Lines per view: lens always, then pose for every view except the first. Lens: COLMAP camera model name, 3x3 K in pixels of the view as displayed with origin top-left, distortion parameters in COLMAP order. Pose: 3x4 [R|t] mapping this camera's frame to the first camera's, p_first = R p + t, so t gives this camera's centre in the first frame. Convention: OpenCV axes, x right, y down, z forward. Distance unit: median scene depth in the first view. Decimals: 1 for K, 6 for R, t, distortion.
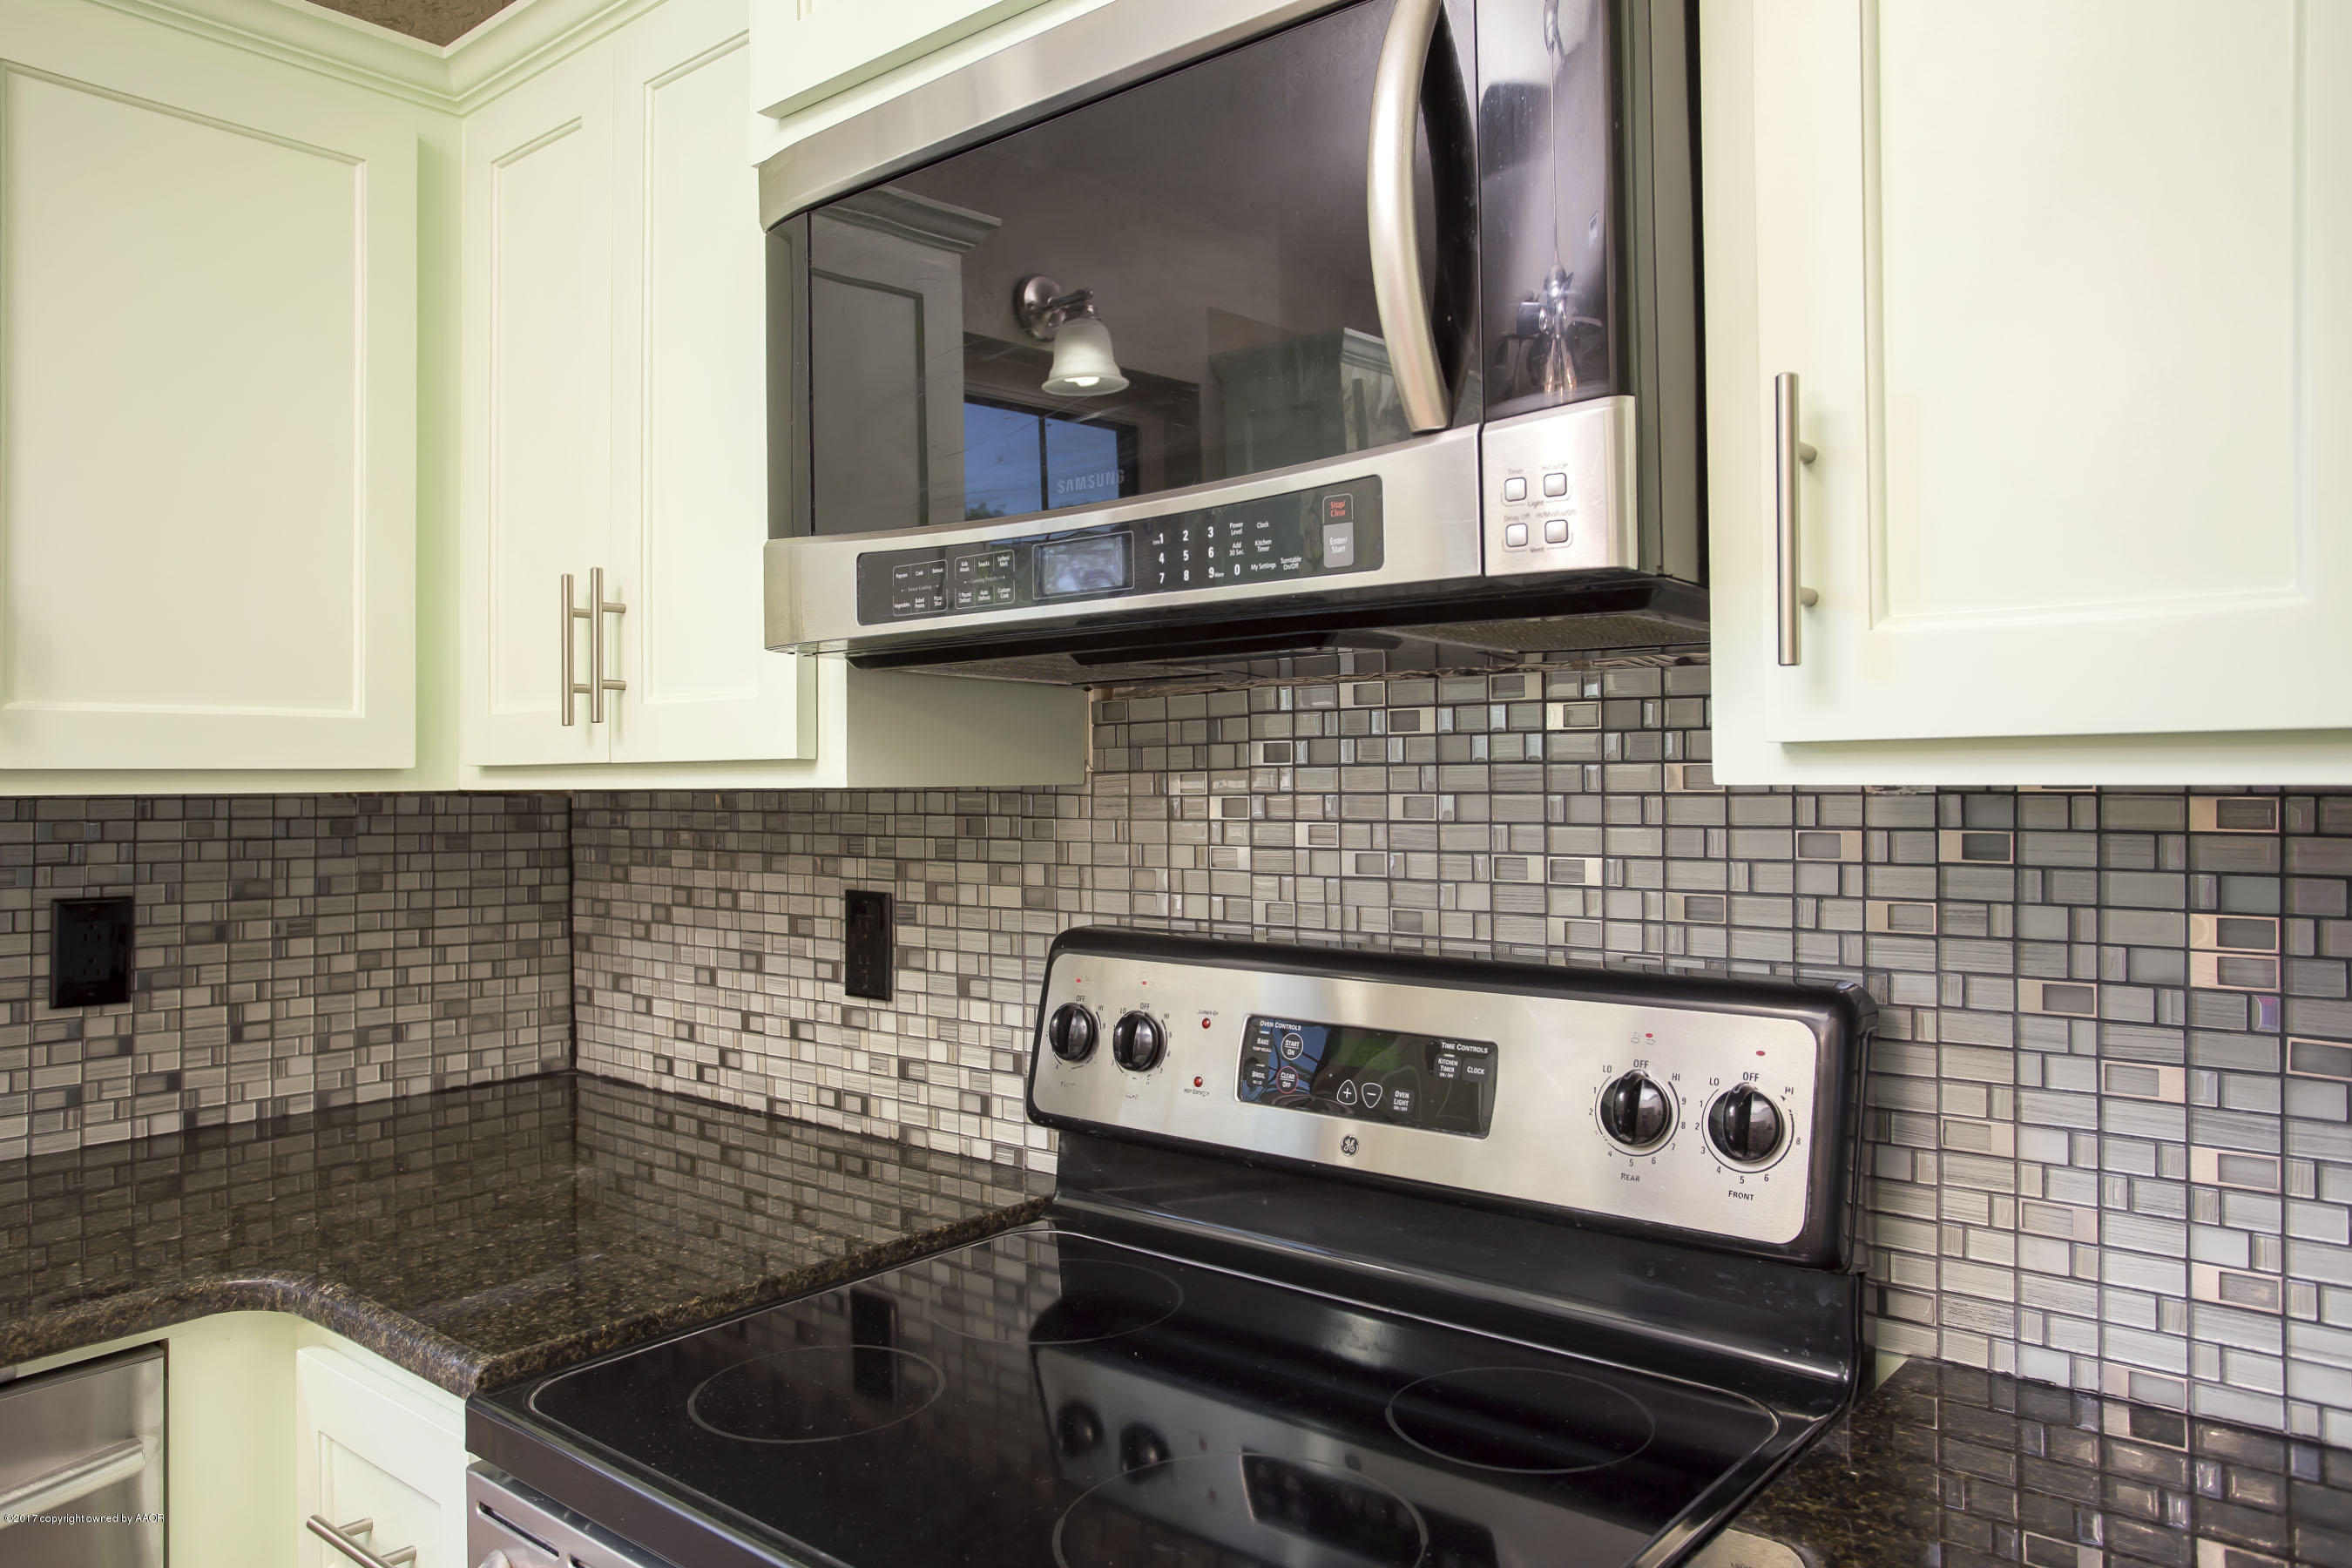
lens RADIAL K [[1627.7, 0, 1165.1], [0, 1627.7, 760.9], [0, 0, 1]] dist [-0.012423, 0.010163]
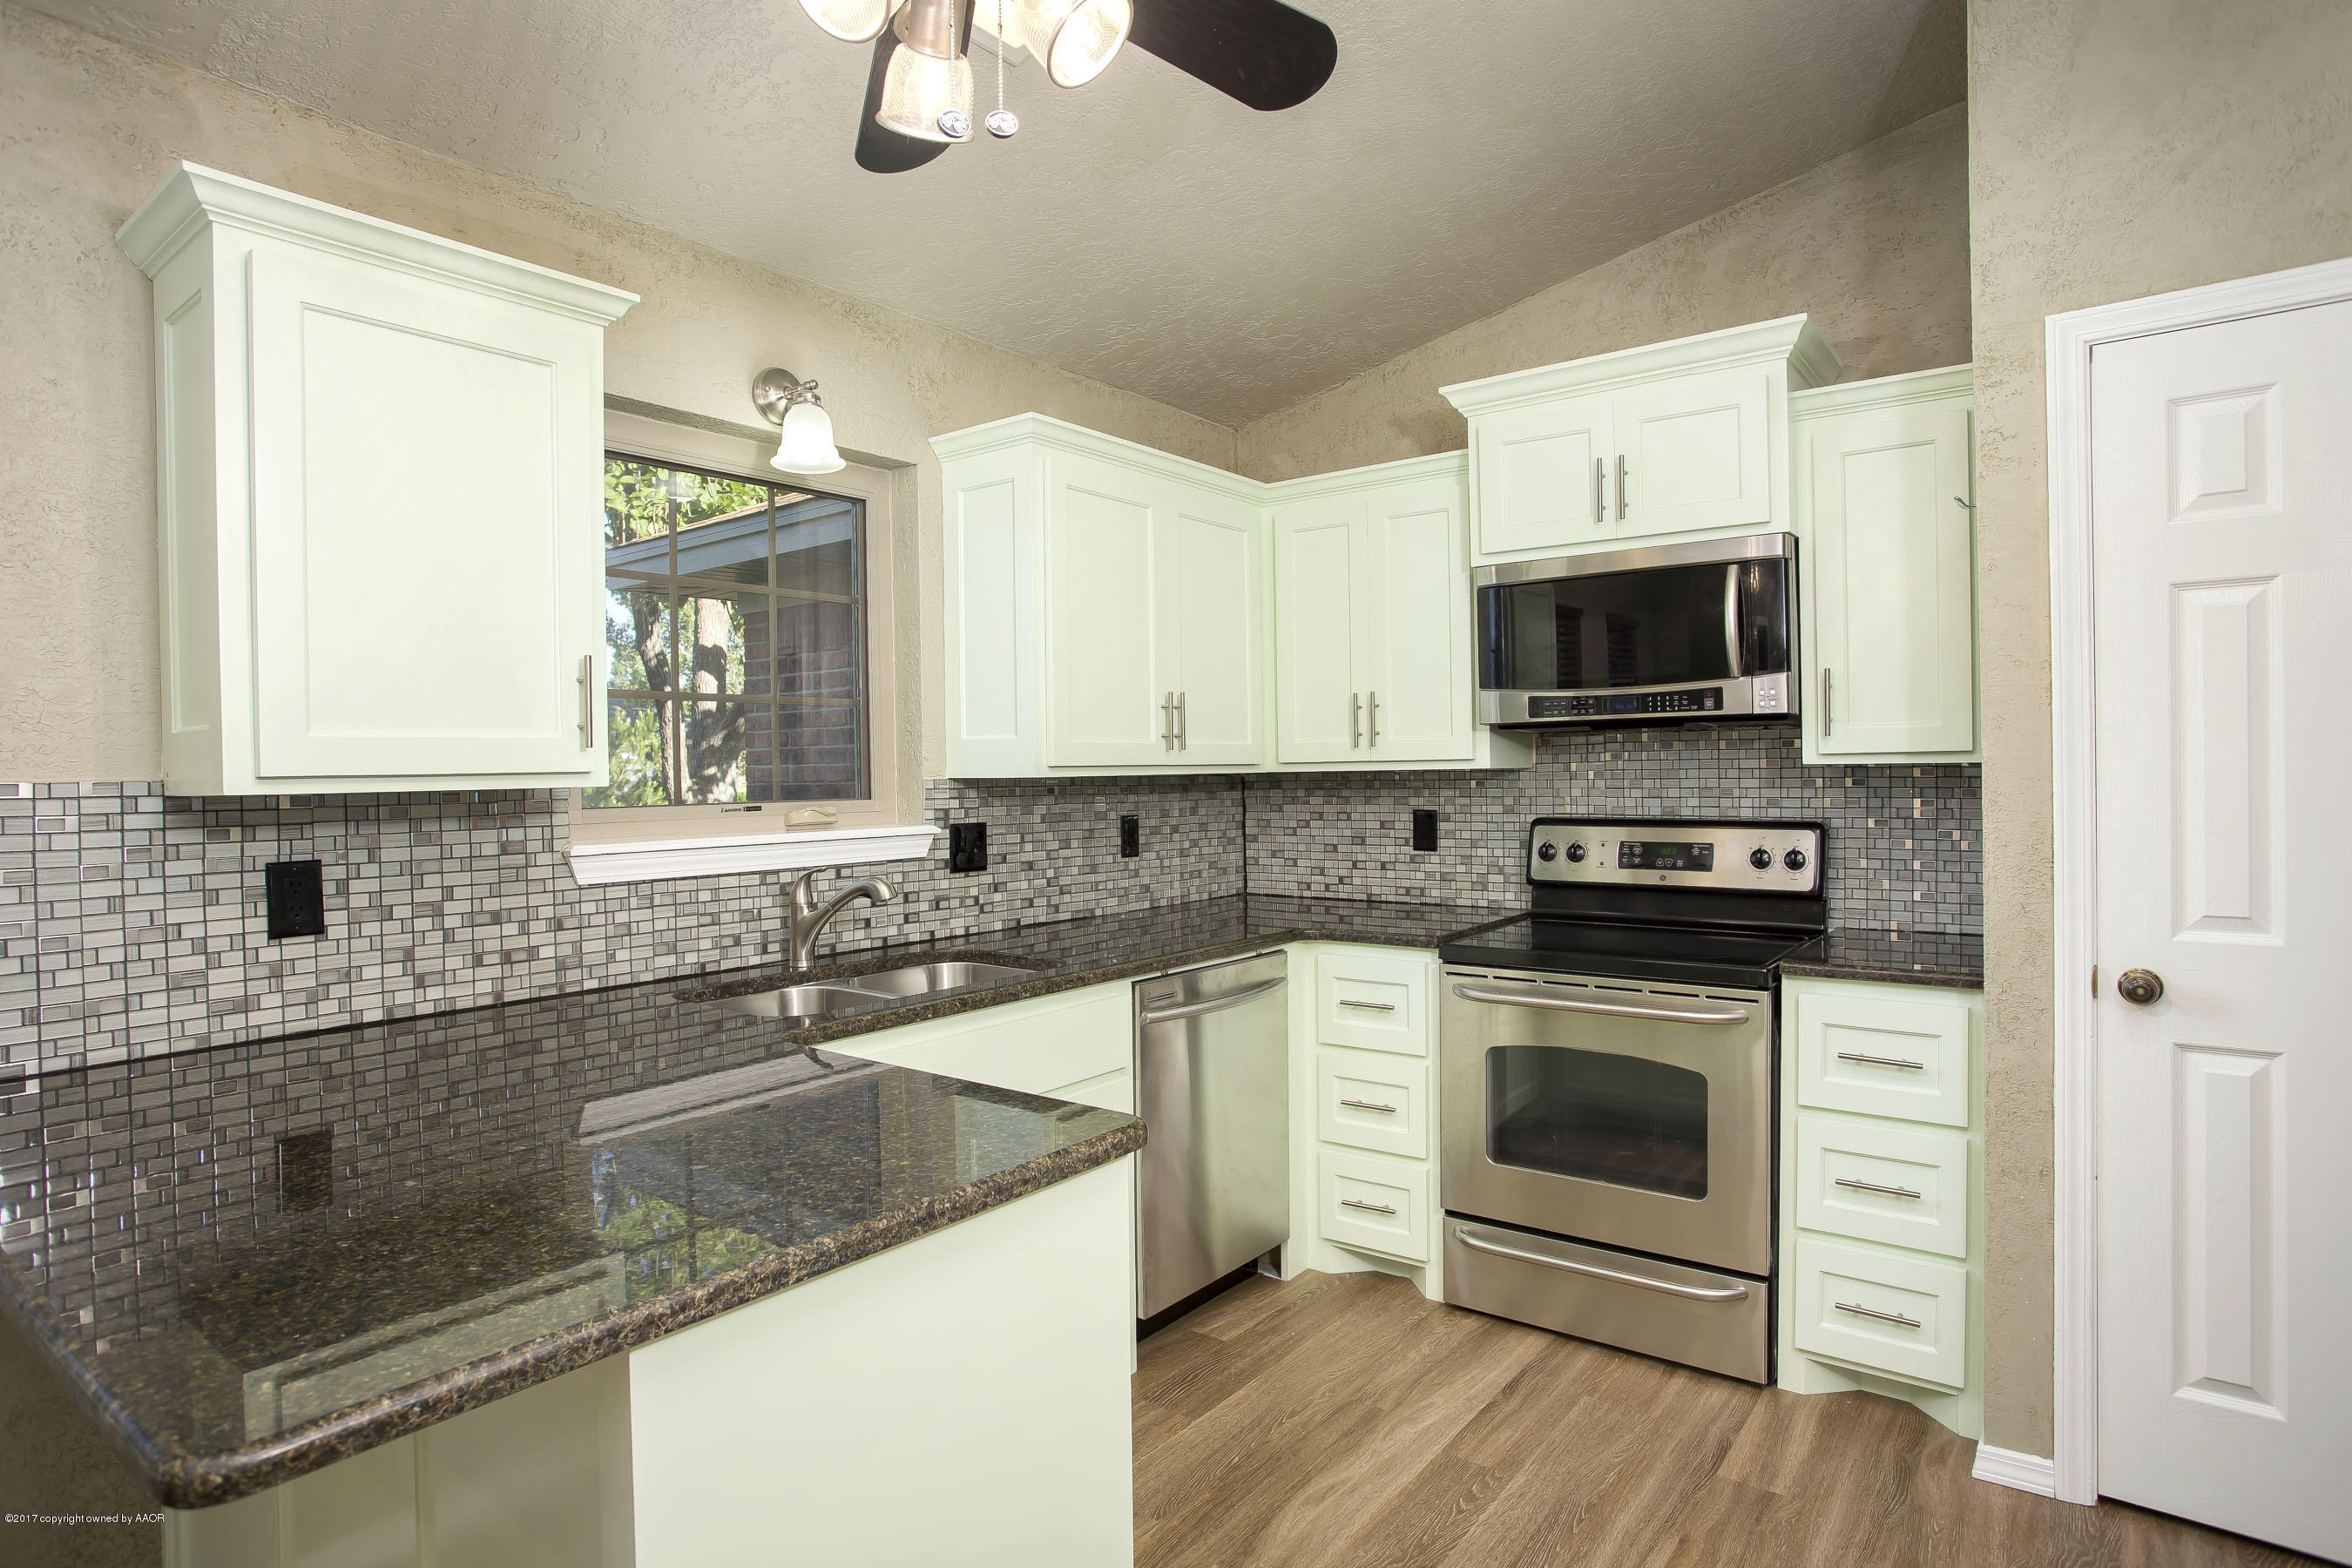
lens RADIAL K [[1292.2, 0, 1190.8], [0, 1292.2, 788.5], [0, 0, 1]] dist [-0.016011, 0.002228]
pose [[0.997281, -0.007311, 0.073328, -0.829956], [0.005765, 0.999757, 0.021280, -0.000924], [-0.073466, -0.020800, 0.997081, -1.219439]]
